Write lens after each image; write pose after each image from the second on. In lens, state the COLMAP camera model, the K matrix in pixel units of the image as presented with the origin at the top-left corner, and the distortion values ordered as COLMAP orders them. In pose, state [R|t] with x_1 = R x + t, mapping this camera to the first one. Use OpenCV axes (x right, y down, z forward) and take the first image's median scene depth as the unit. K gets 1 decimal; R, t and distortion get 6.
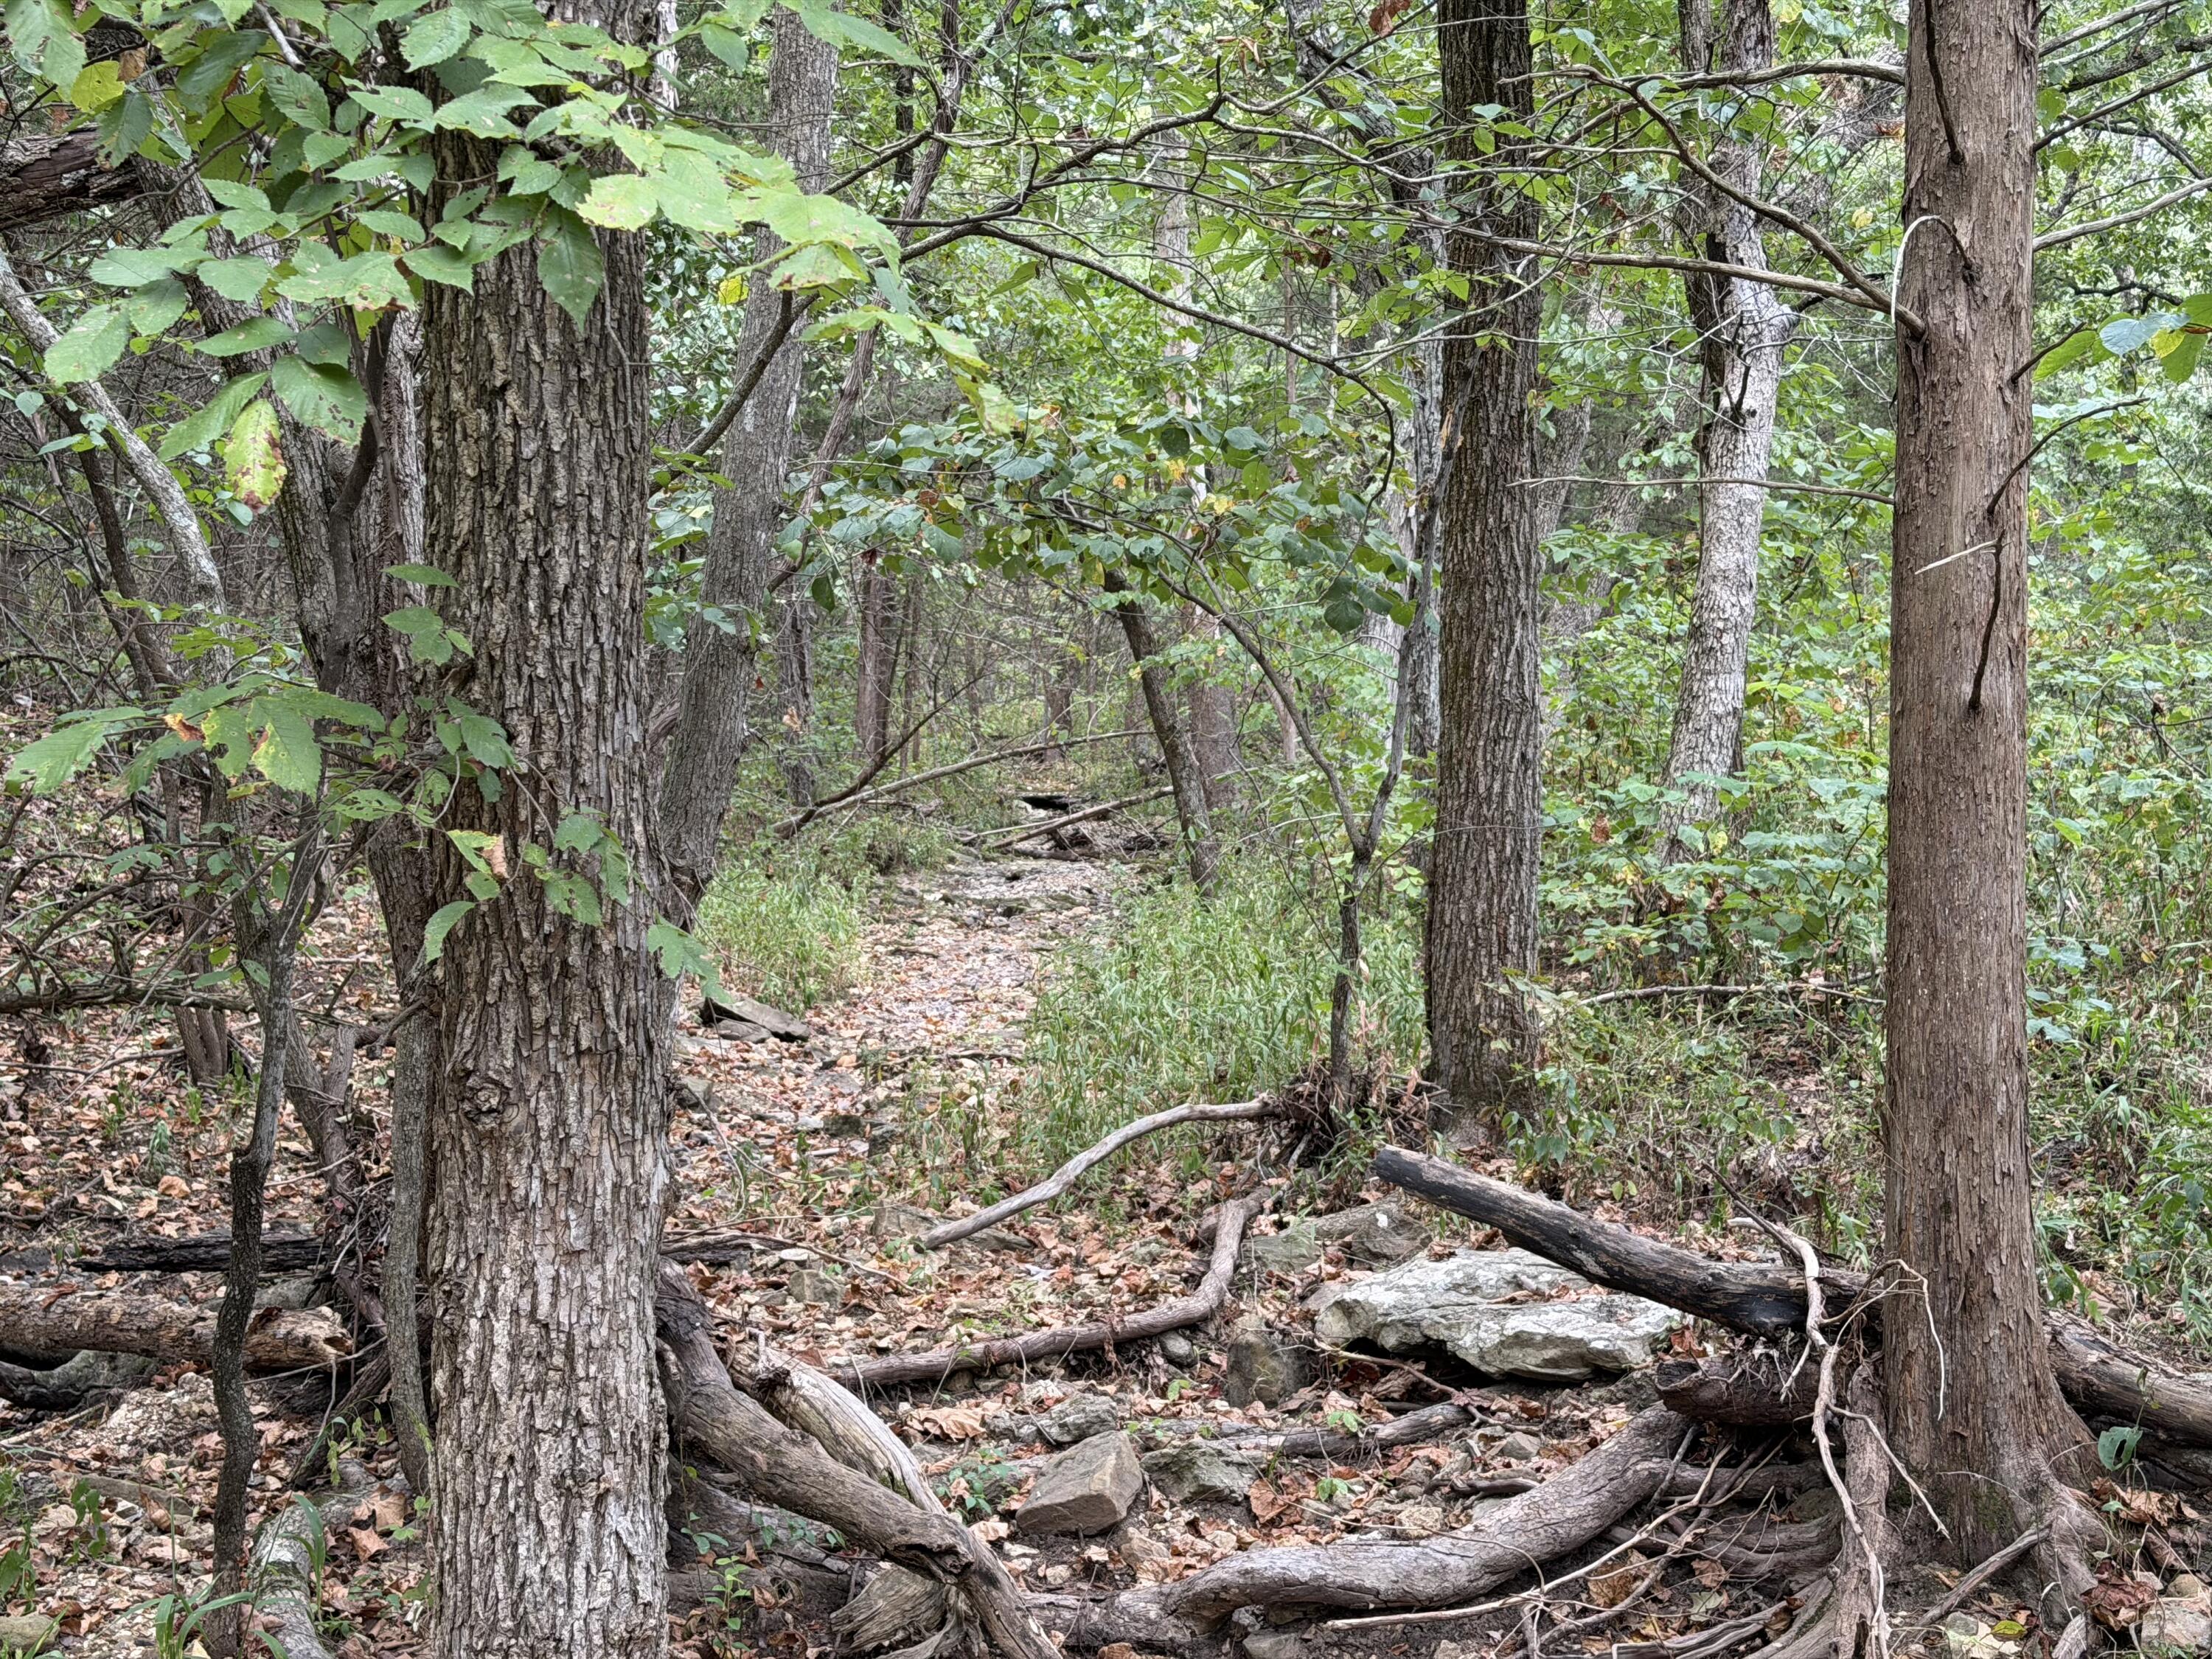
lens RADIAL K [[3086.7, 0, 1105.8], [0, 3086.7, 825.7], [0, 0, 1]] dist [0.143684, 0.000000]
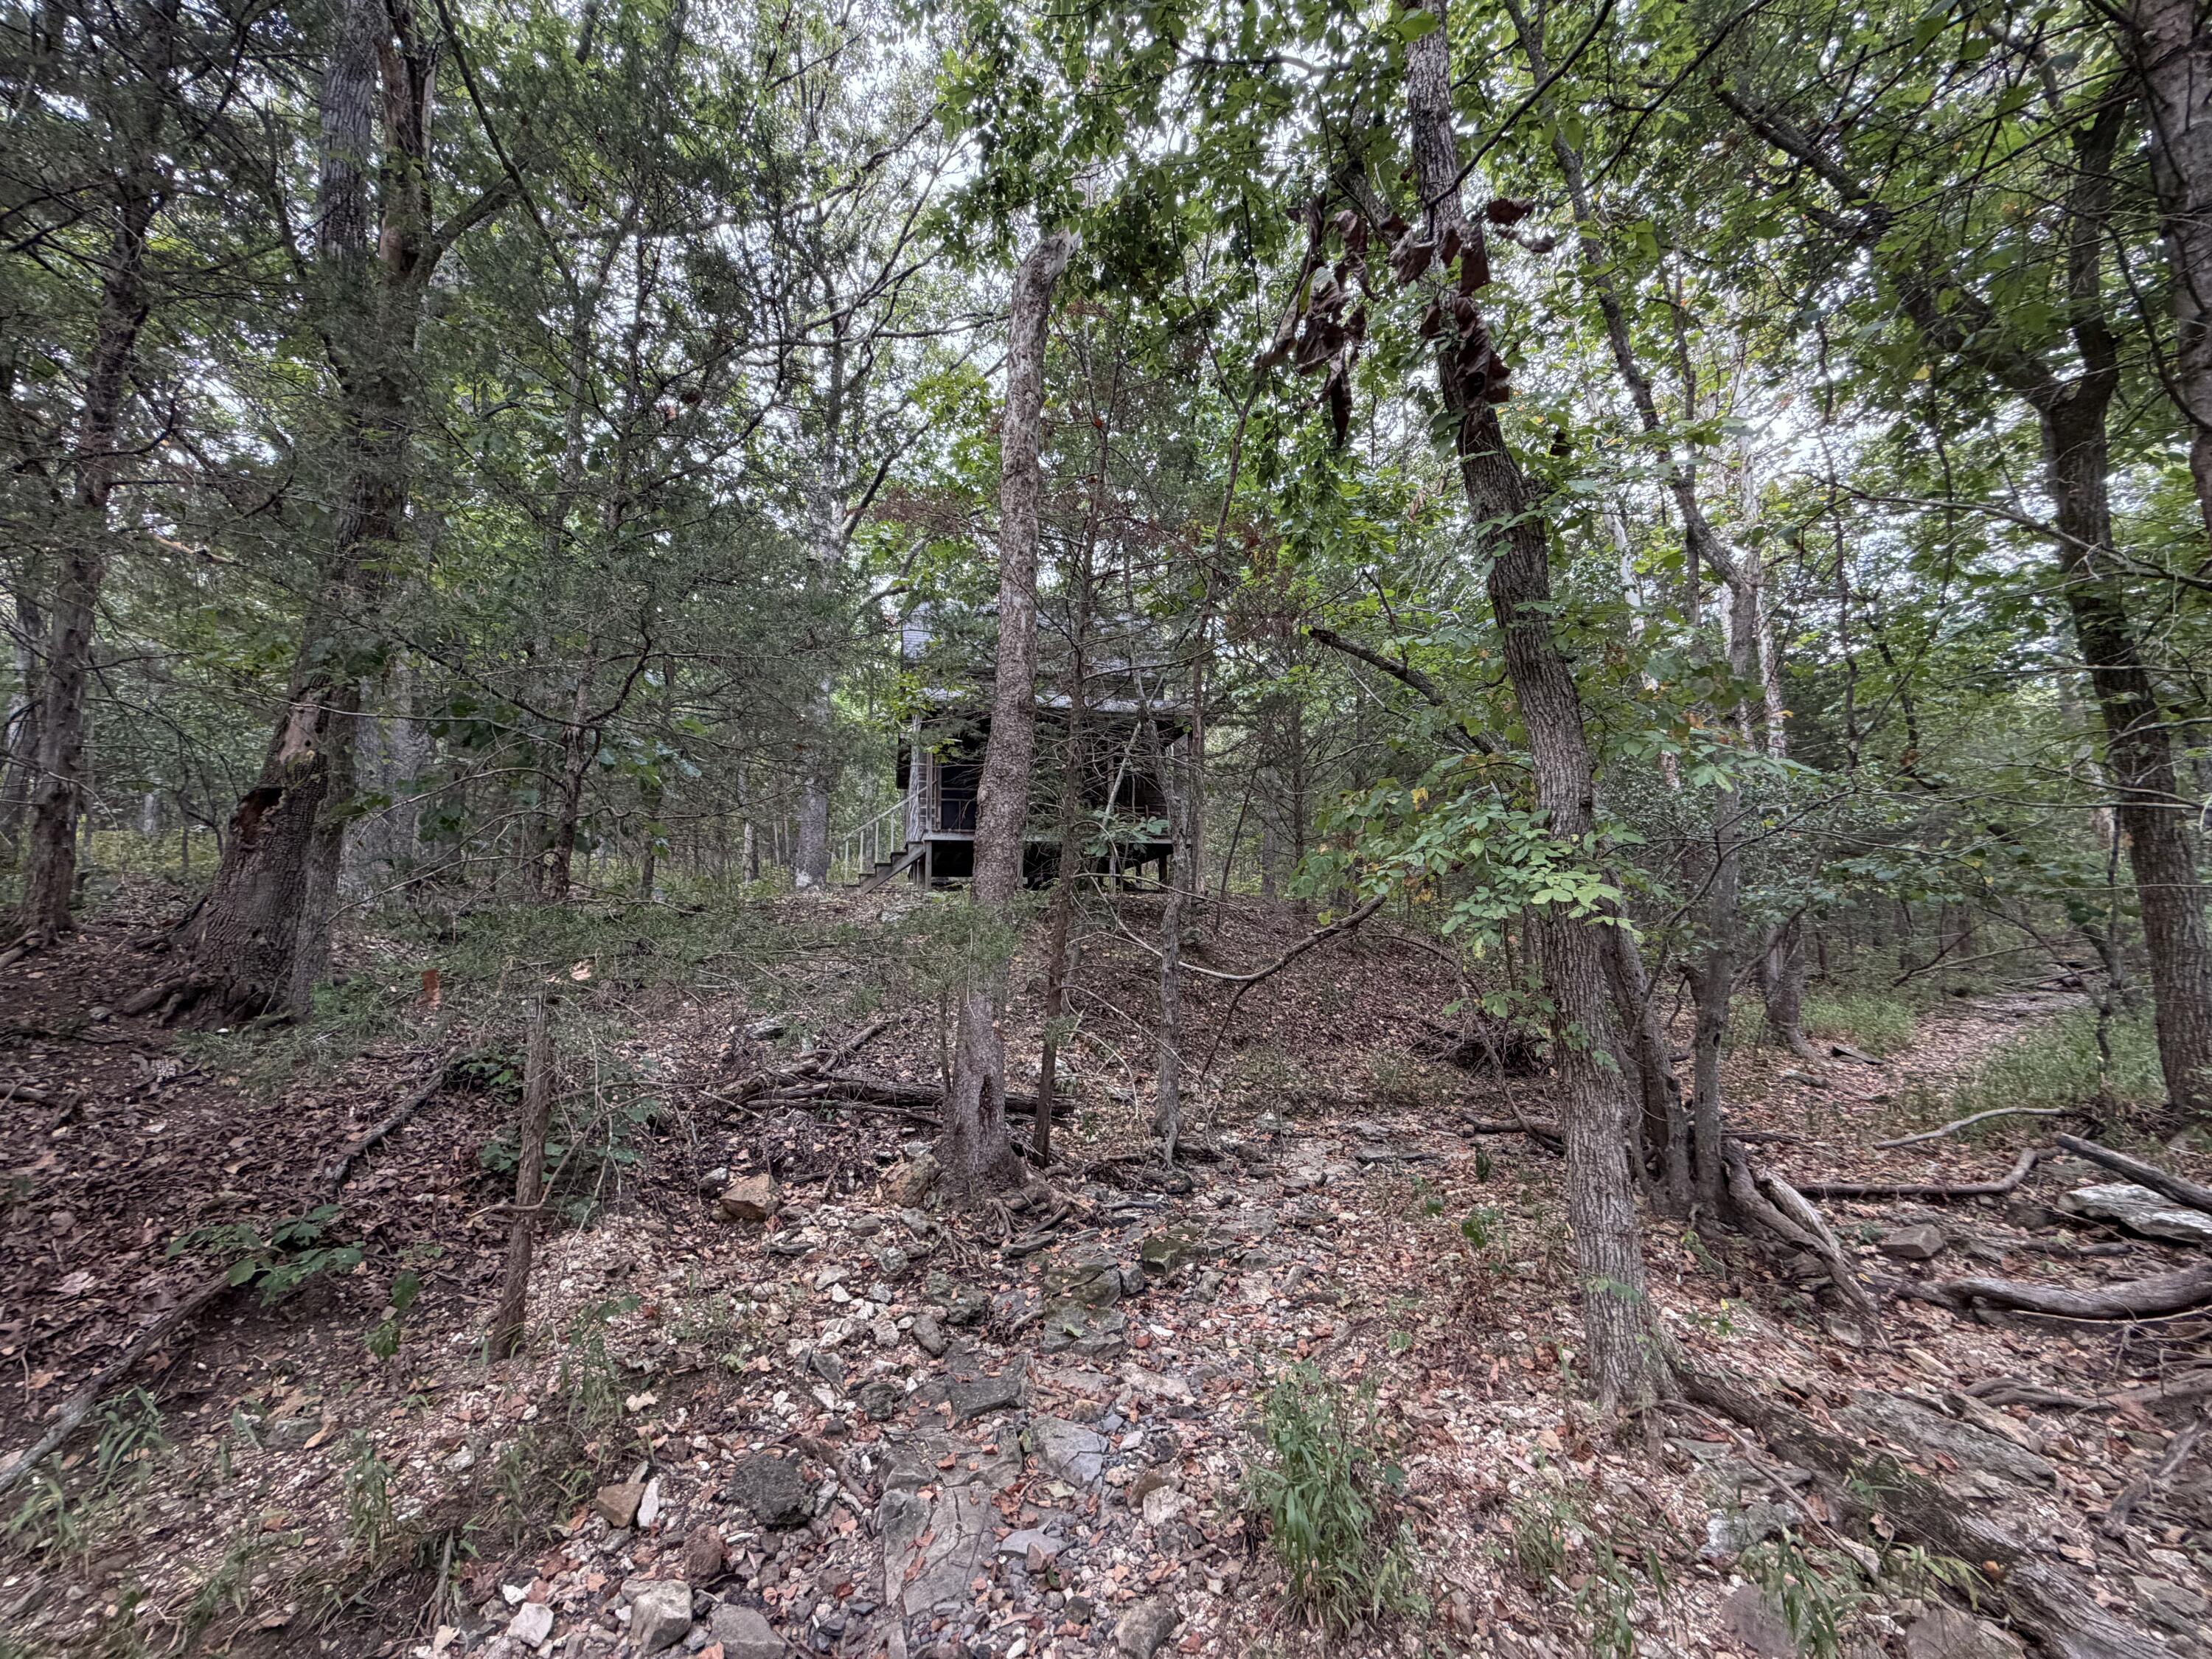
lens RADIAL K [[888.1, 0, 1099.6], [0, 888.1, 829.3], [0, 0, 1]] dist [-0.000977, 0.000189]
pose [[0.653203, -0.114123, -0.748533, 0.146037], [-0.003053, 0.988172, -0.153322, -0.033455], [0.757176, 0.102436, 0.645129, -0.128648]]
